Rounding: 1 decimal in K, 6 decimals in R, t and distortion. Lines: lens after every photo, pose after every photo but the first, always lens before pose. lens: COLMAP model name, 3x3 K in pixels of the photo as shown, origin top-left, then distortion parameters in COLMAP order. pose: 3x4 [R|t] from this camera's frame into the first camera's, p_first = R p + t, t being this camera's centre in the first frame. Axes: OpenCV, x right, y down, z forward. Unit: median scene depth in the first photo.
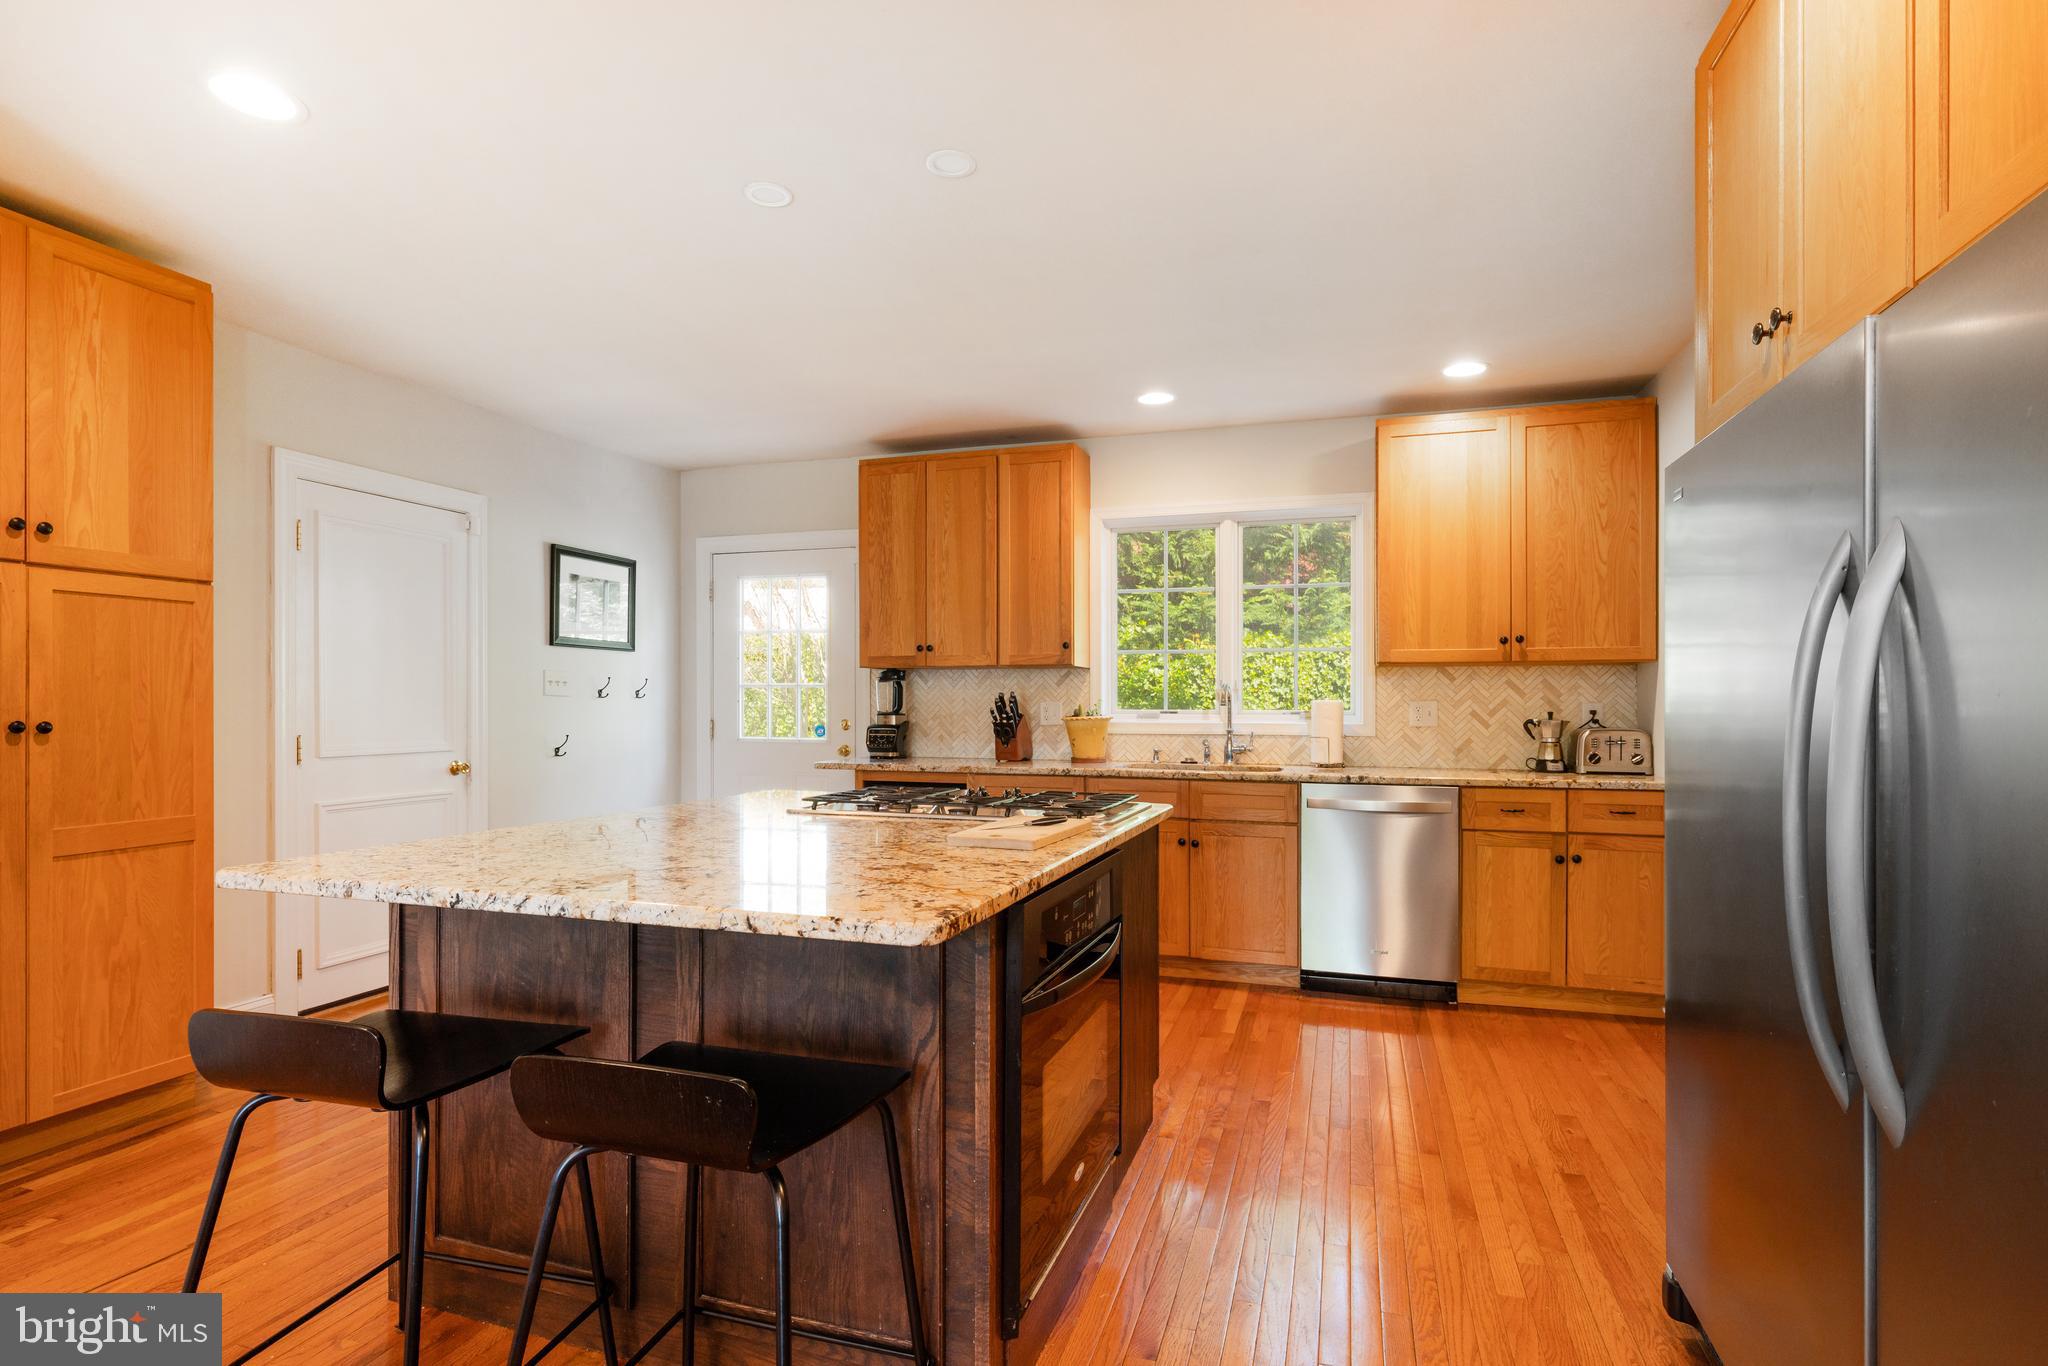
lens RADIAL K [[1013.9, 0, 1024.5], [0, 1013.9, 668.8], [0, 0, 1]] dist [0.001873, -0.000322]
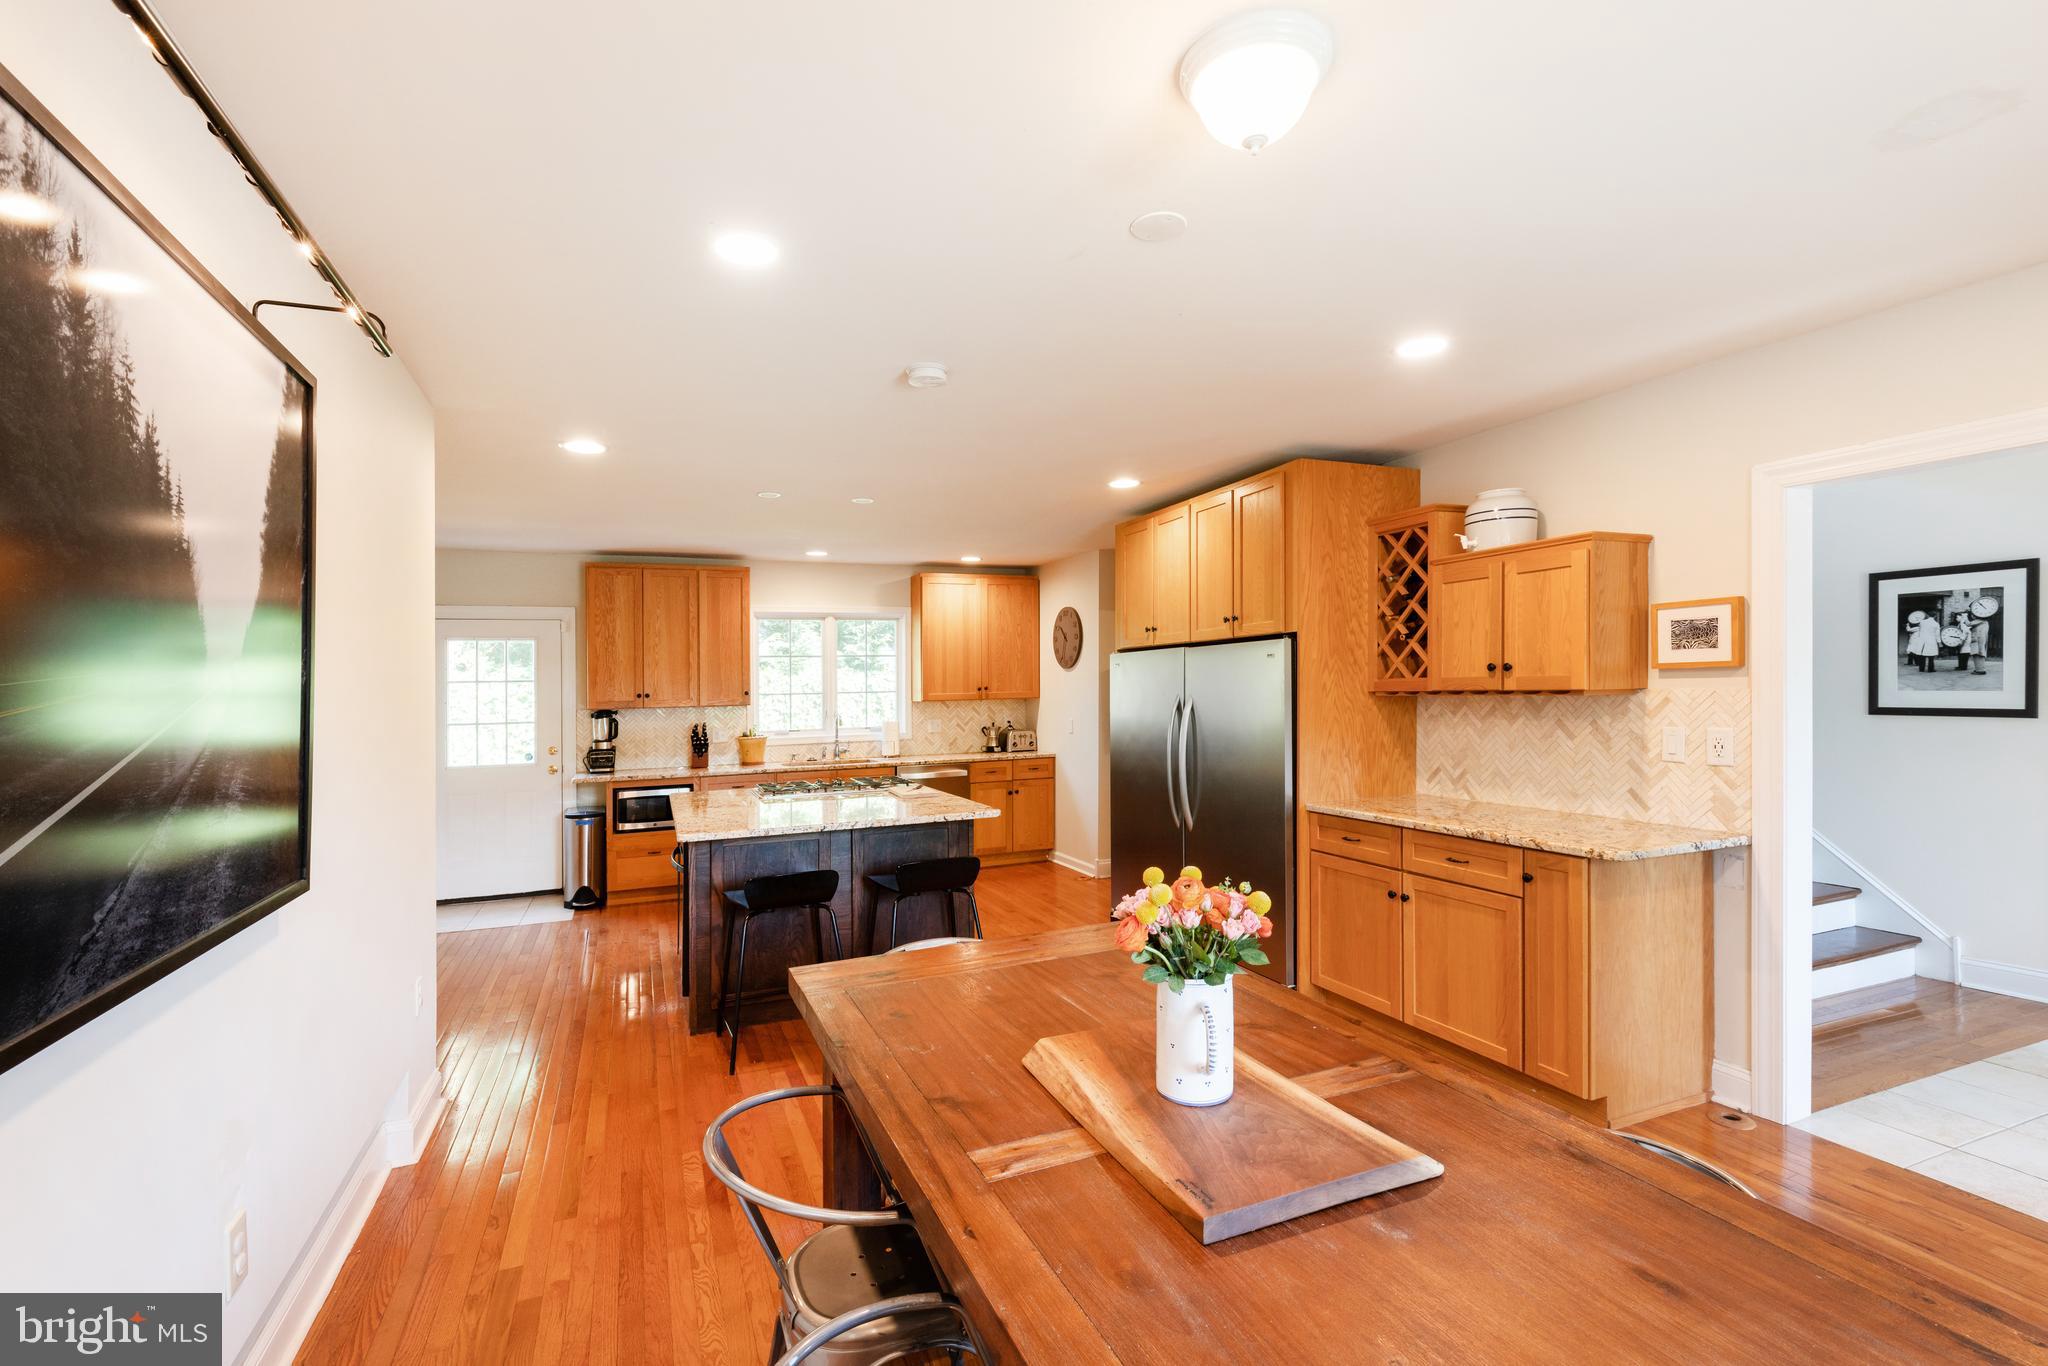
lens RADIAL K [[933.1, 0, 1004.7], [0, 933.1, 663.2], [0, 0, 1]] dist [0.008063, 0.000629]
pose [[0.762894, -0.002436, 0.646519, -0.725037], [0.004825, 0.999987, -0.001926, -0.078583], [-0.646505, 0.004588, 0.762896, -0.477903]]
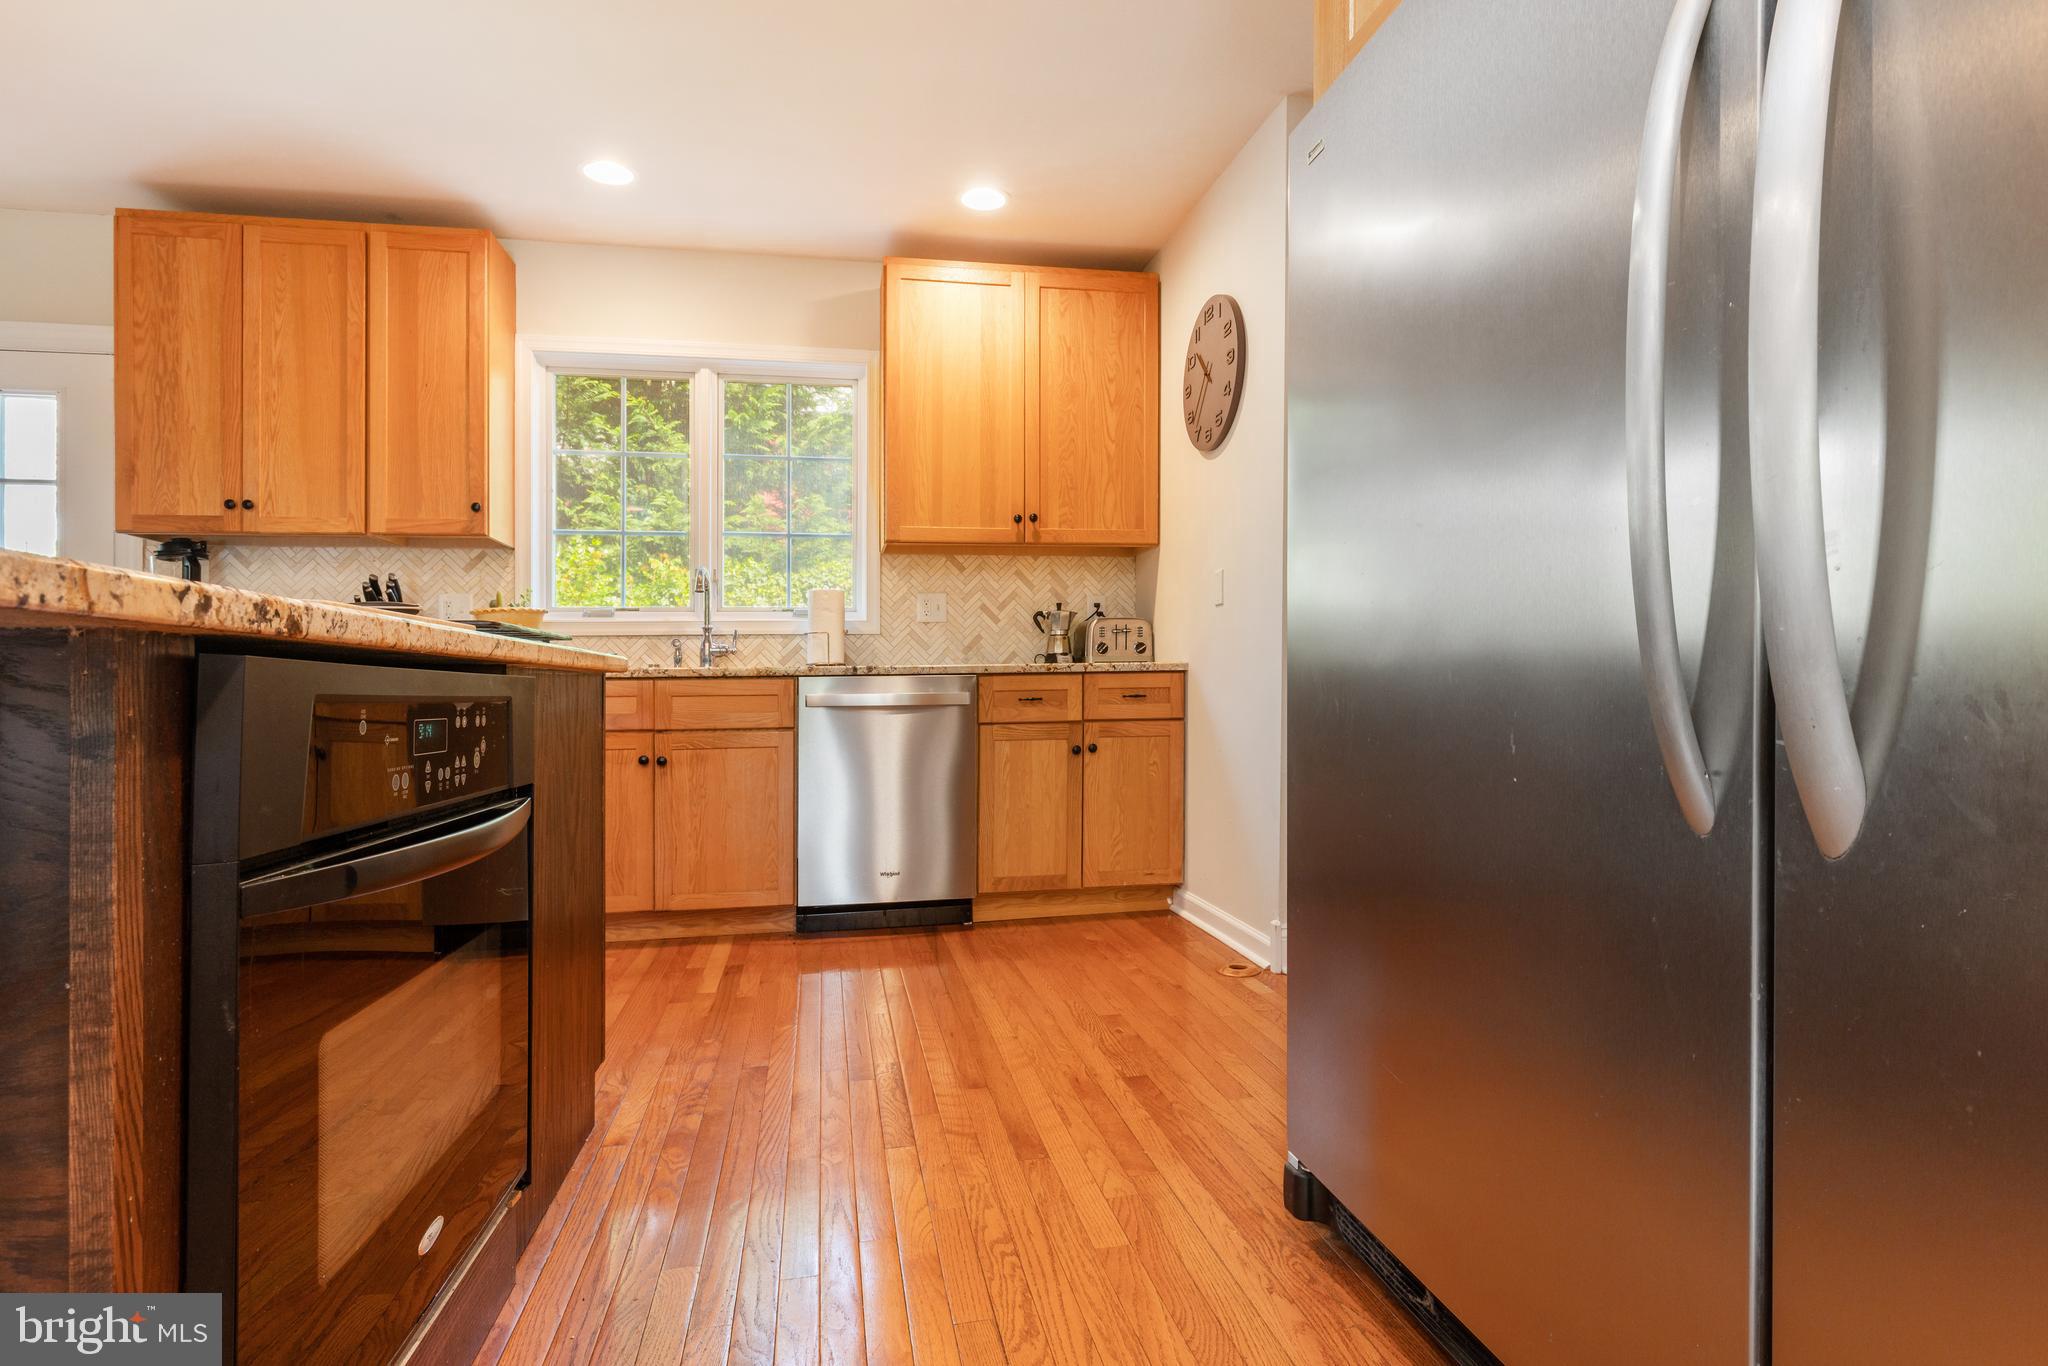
lens RADIAL K [[1023.8, 0, 1021.0], [0, 1023.8, 661.5], [0, 0, 1]] dist [0.000783, 0.000352]
pose [[0.876178, 0.001774, 0.481984, 0.035021], [-0.001718, 0.999998, -0.000559, 0.104204], [-0.481984, -0.000338, 0.876180, 0.203456]]
